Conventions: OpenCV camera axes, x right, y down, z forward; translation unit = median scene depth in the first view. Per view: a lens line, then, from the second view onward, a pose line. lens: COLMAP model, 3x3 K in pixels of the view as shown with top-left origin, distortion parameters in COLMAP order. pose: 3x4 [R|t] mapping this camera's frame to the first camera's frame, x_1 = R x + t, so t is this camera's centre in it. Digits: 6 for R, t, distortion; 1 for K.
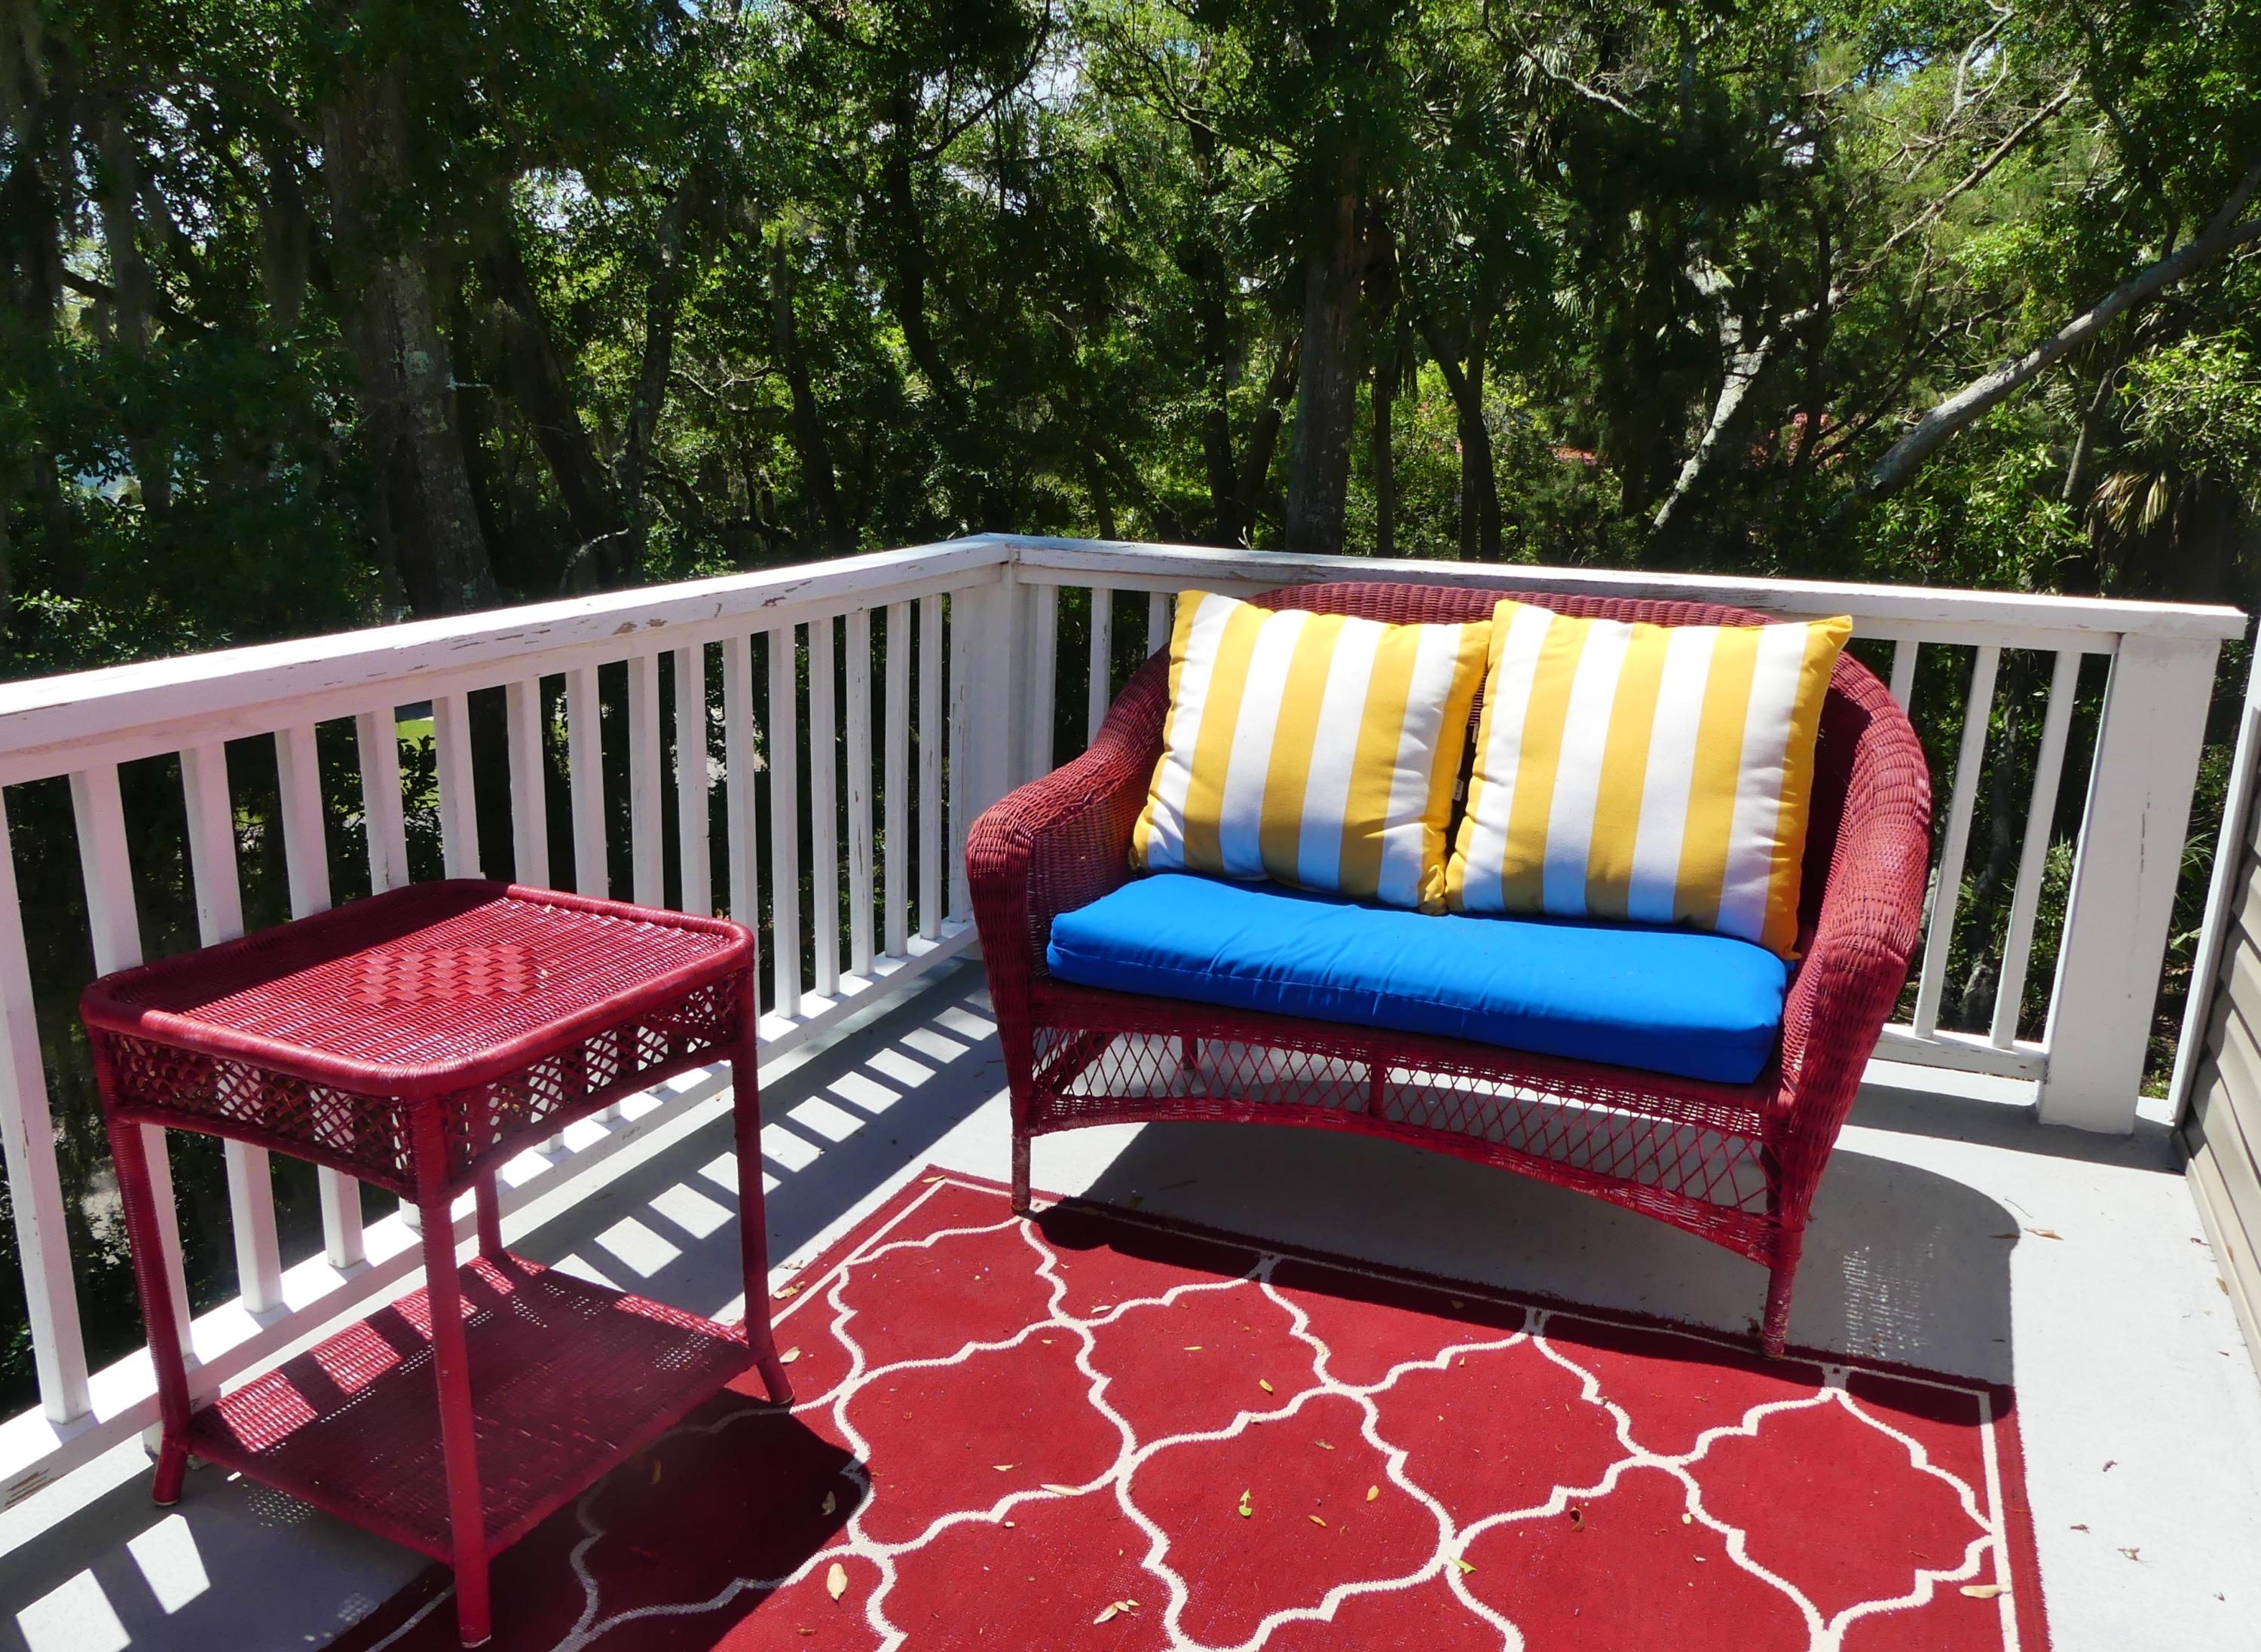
lens RADIAL K [[1724.9, 0, 1130.5], [0, 1724.9, 826.0], [0, 0, 1]] dist [-0.010776, -0.000209]
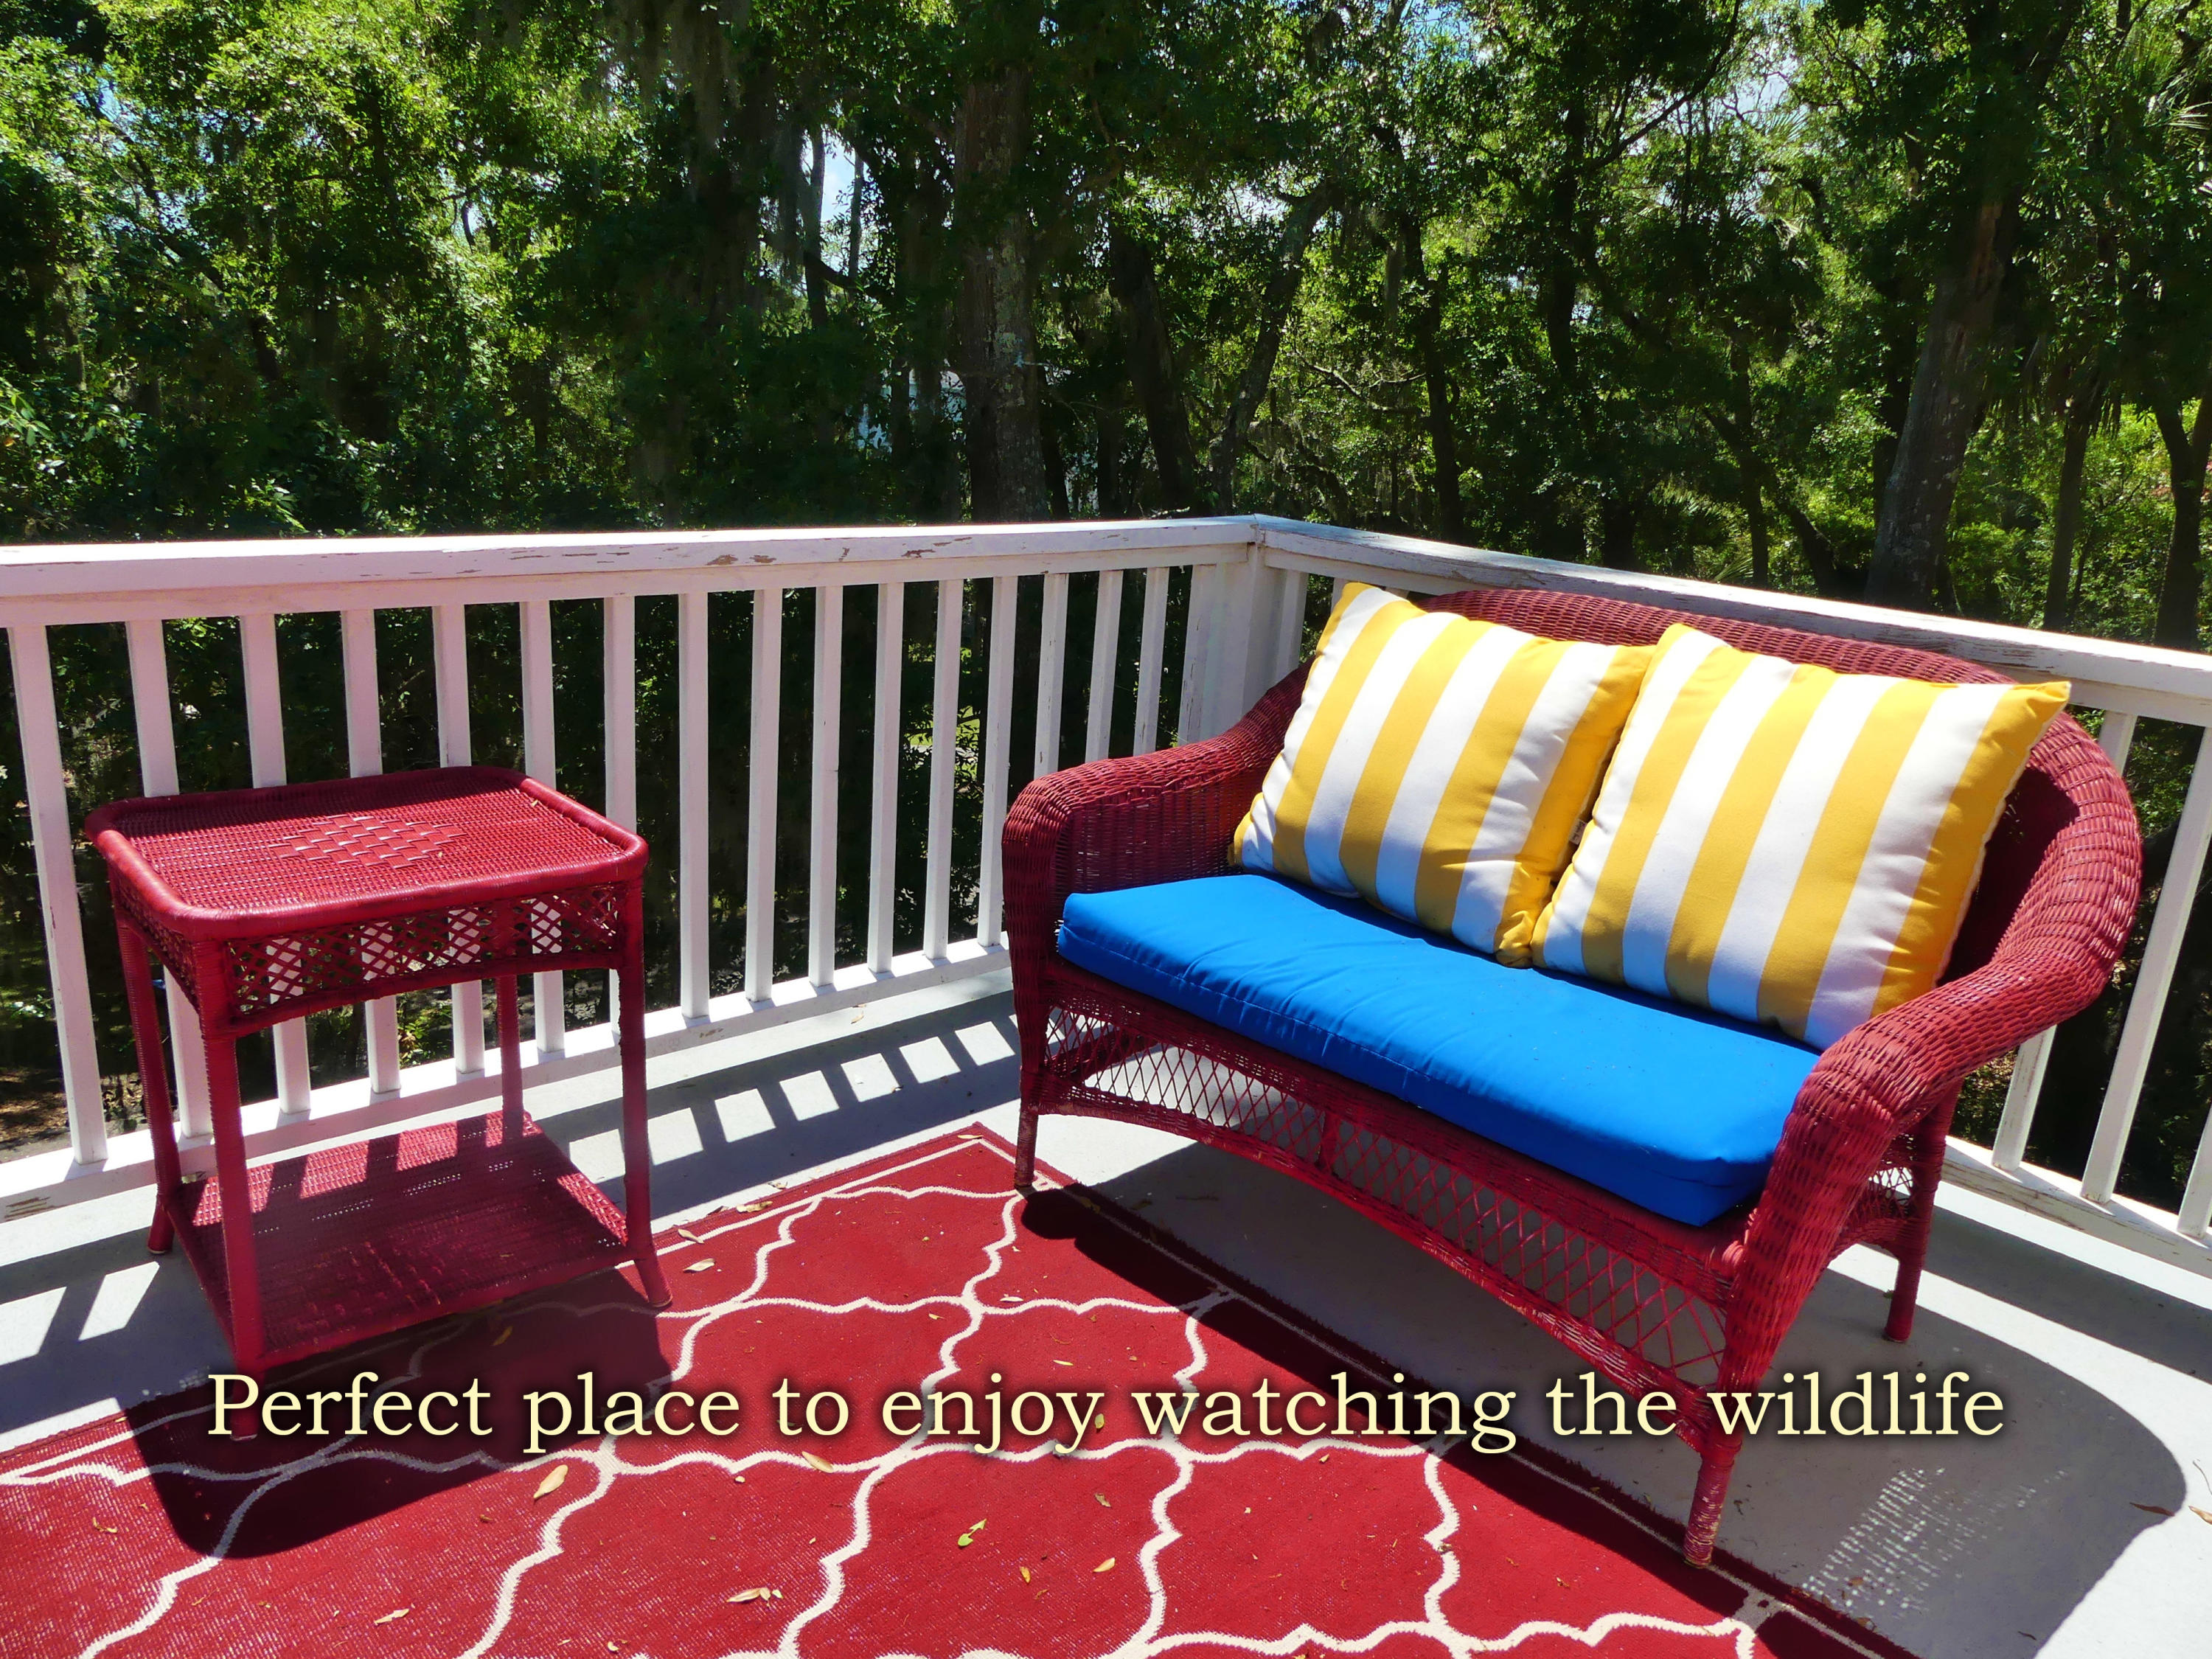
lens RADIAL K [[1642.1, 0, 1105.2], [0, 1642.1, 823.4], [0, 0, 1]] dist [-0.015200, 0.005612]
pose [[0.915560, 0.144545, -0.375308, 0.297758], [-0.141916, 0.989267, 0.034801, -0.021184], [0.376310, 0.021400, 0.926247, 0.141058]]
